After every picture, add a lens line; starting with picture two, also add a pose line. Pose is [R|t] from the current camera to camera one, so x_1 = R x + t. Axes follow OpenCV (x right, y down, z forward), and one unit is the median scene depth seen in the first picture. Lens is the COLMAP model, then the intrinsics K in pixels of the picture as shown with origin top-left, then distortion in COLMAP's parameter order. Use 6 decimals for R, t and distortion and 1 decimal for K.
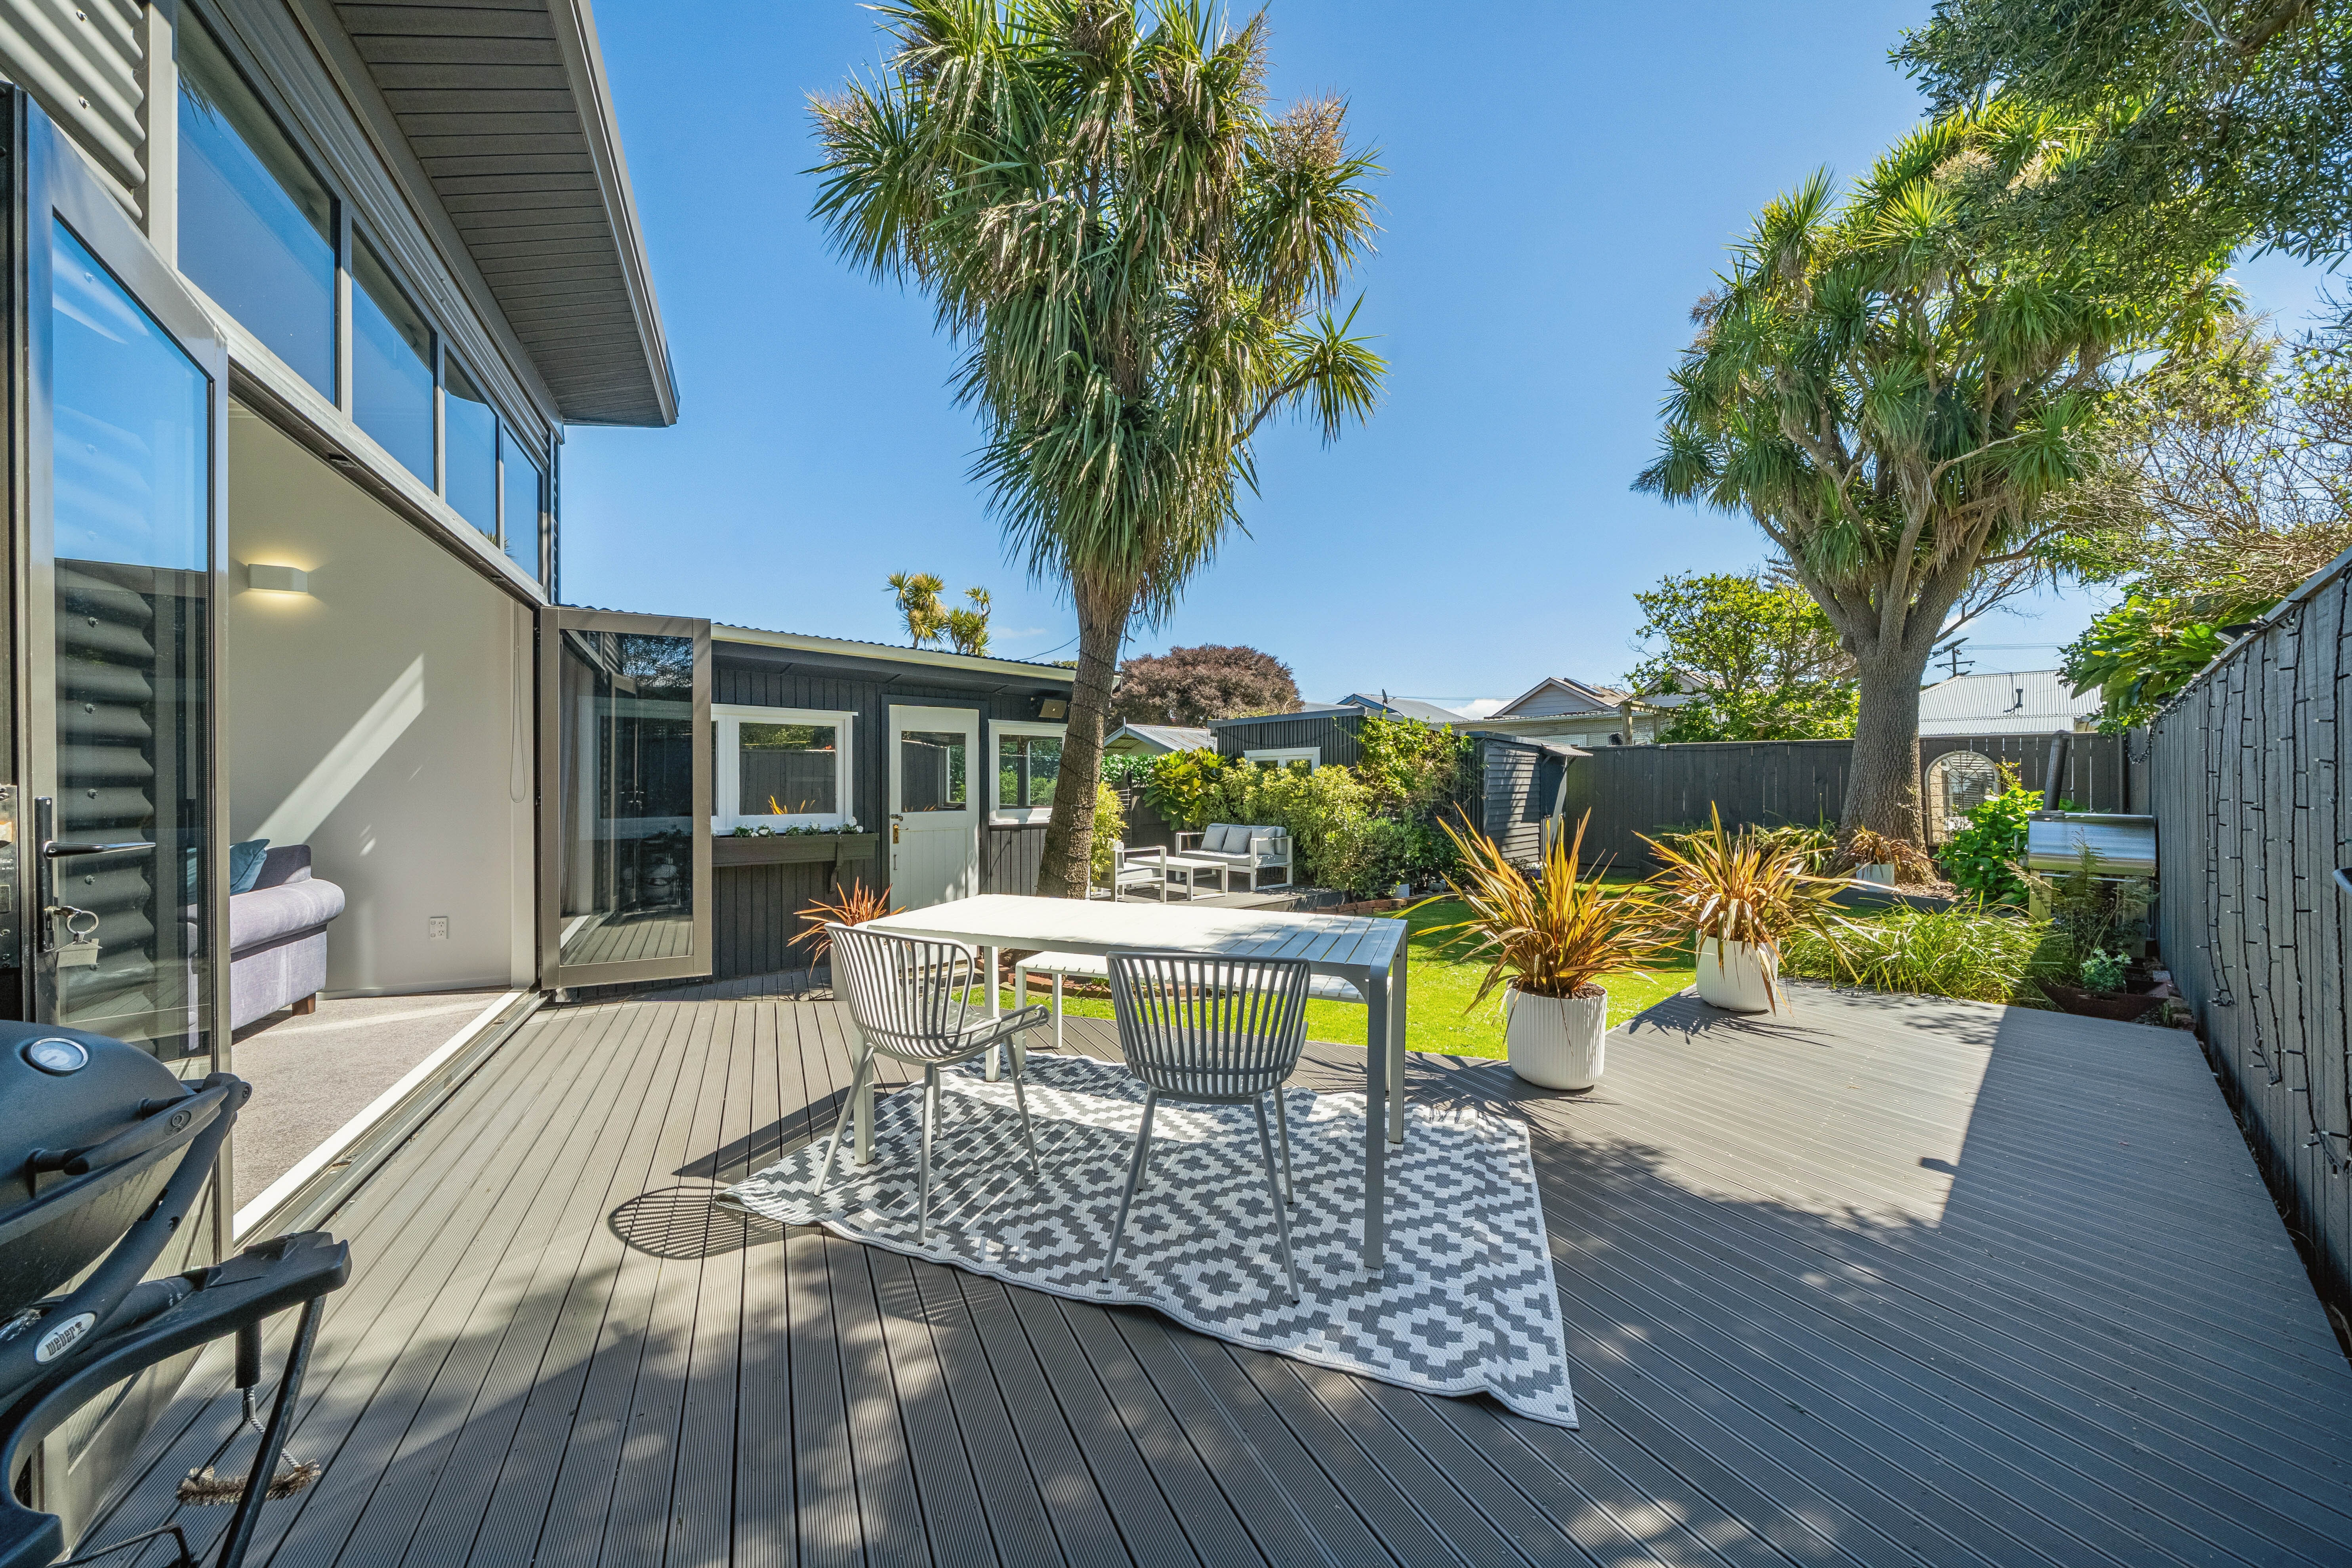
lens RADIAL K [[826.5, 0, 1193.7], [0, 826.5, 778.2], [0, 0, 1]] dist [-0.004718, -0.000061]
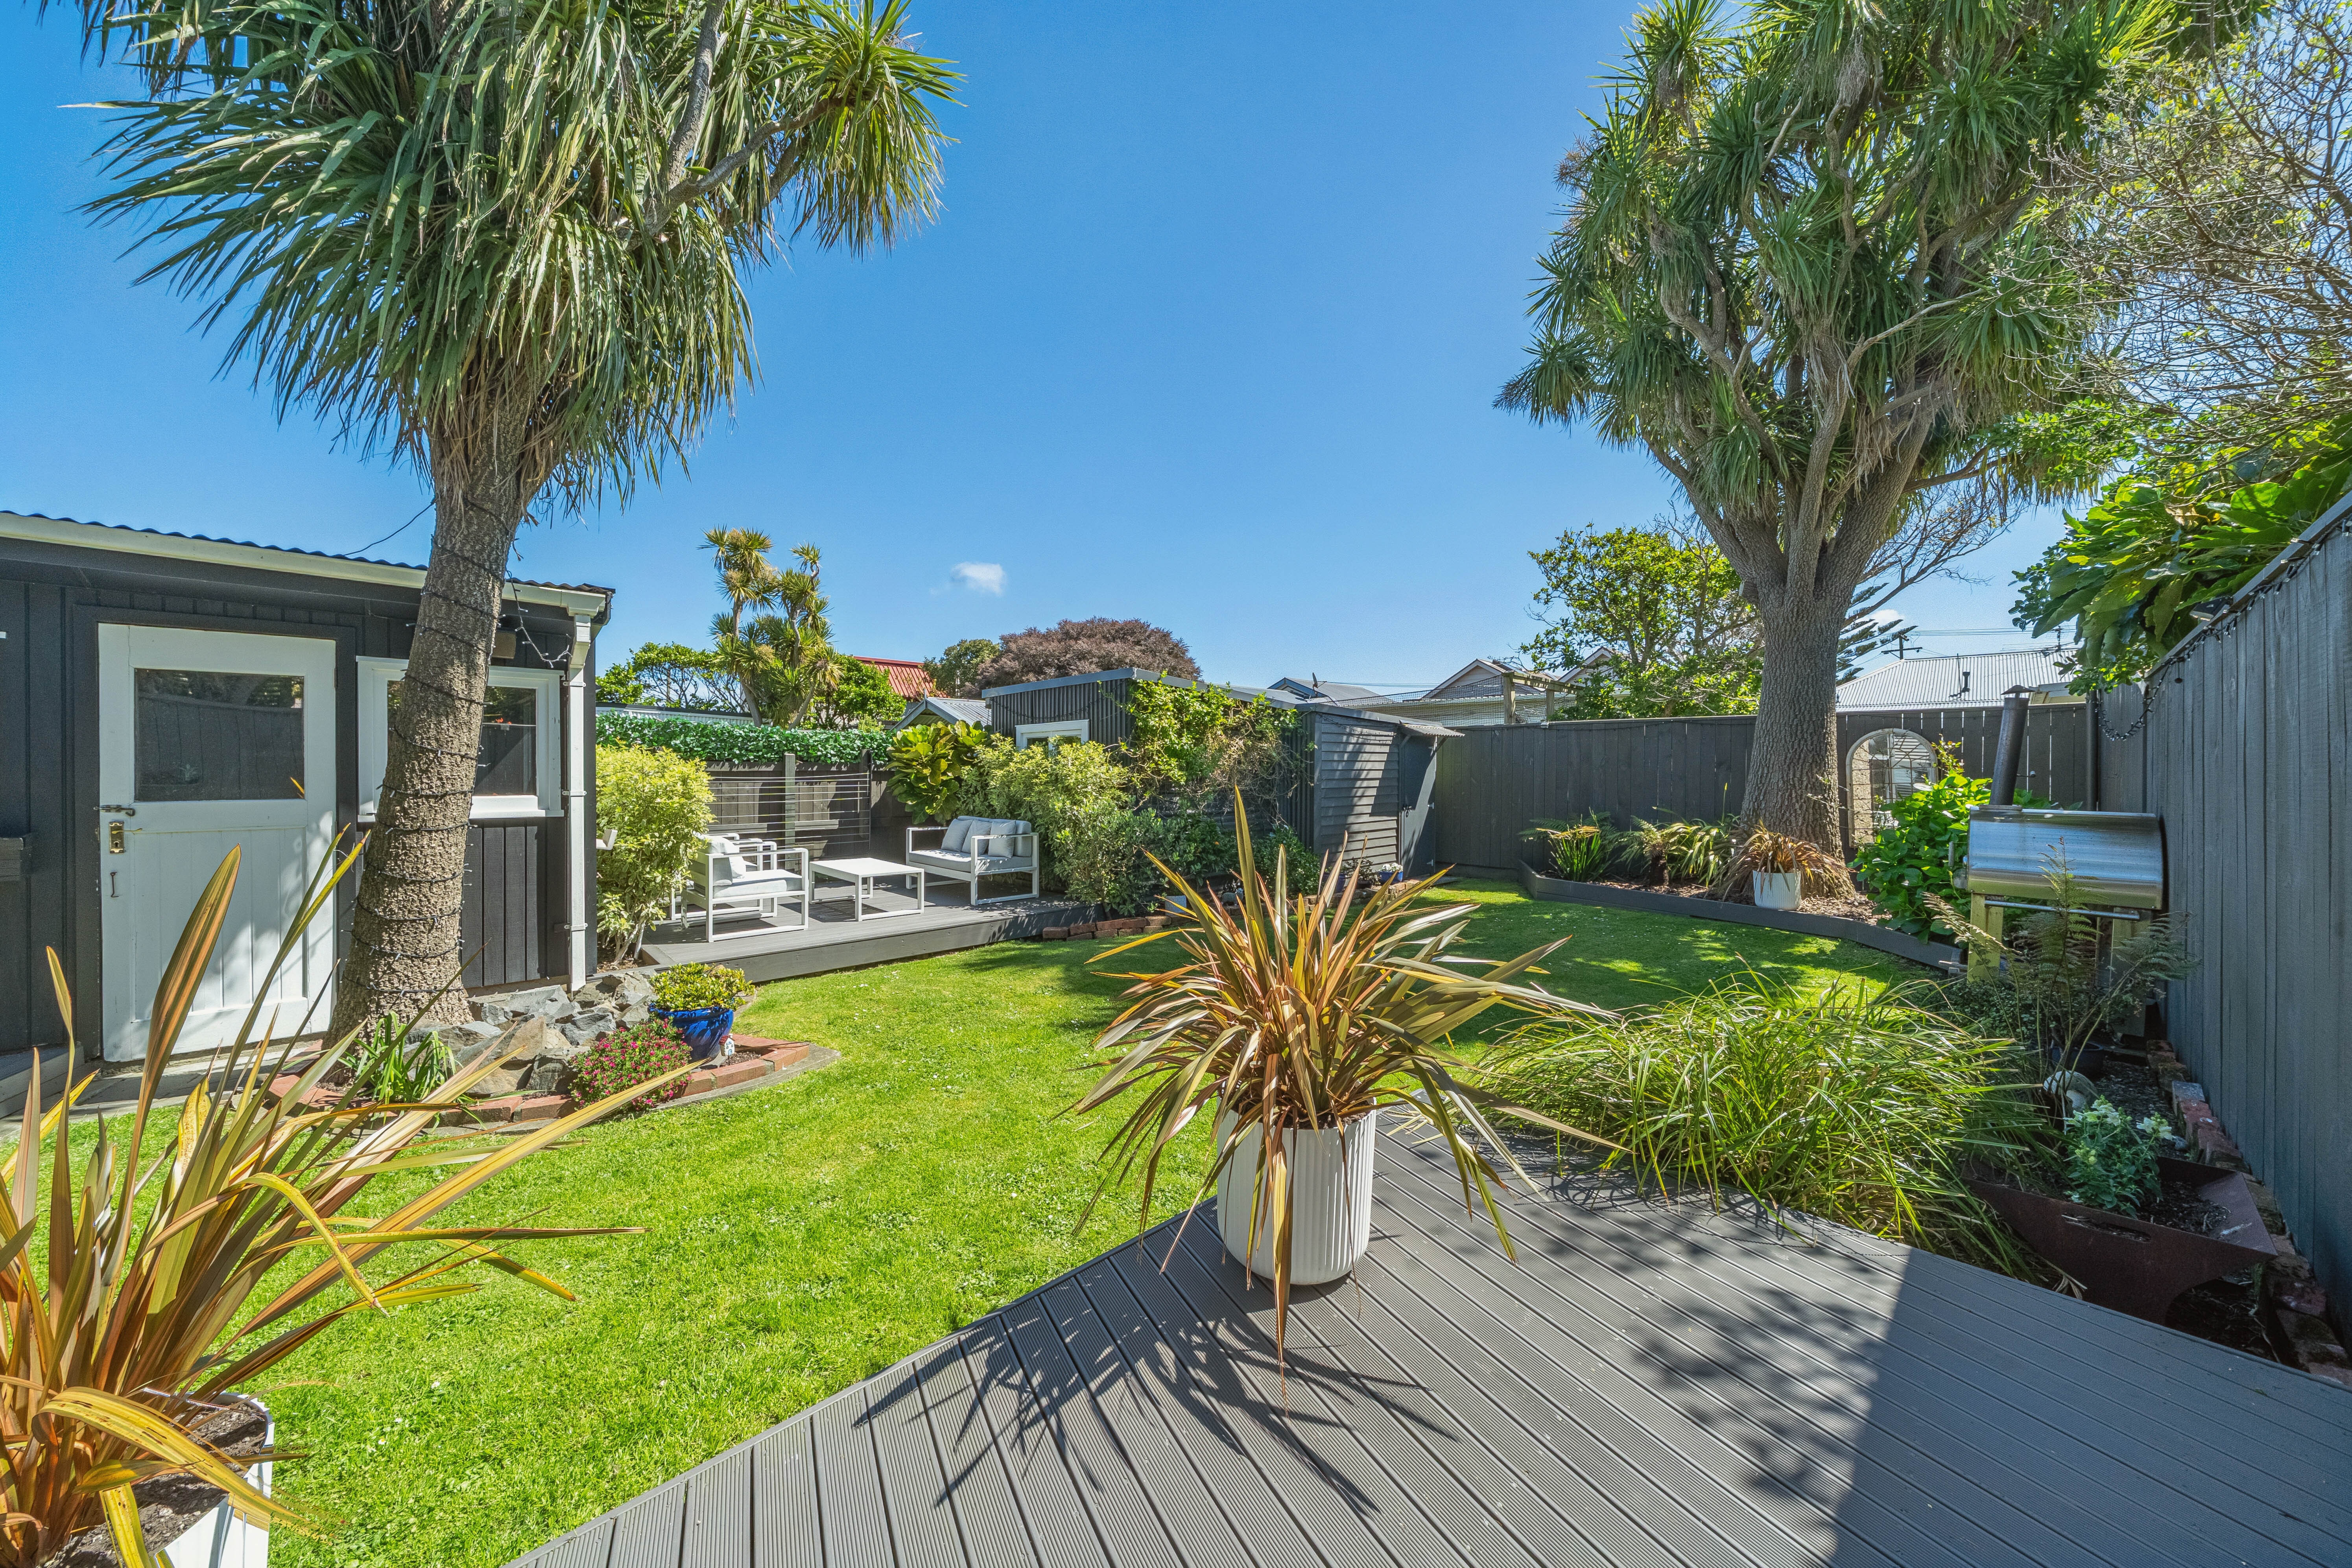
lens RADIAL K [[826.5, 0, 1172.0], [0, 826.5, 769.7], [0, 0, 1]] dist [-0.004718, -0.000061]
pose [[0.999817, 0.004421, 0.018637, 0.228901], [-0.004491, 0.999983, 0.003726, 0.007010], [-0.018620, -0.003809, 0.999819, 0.221624]]
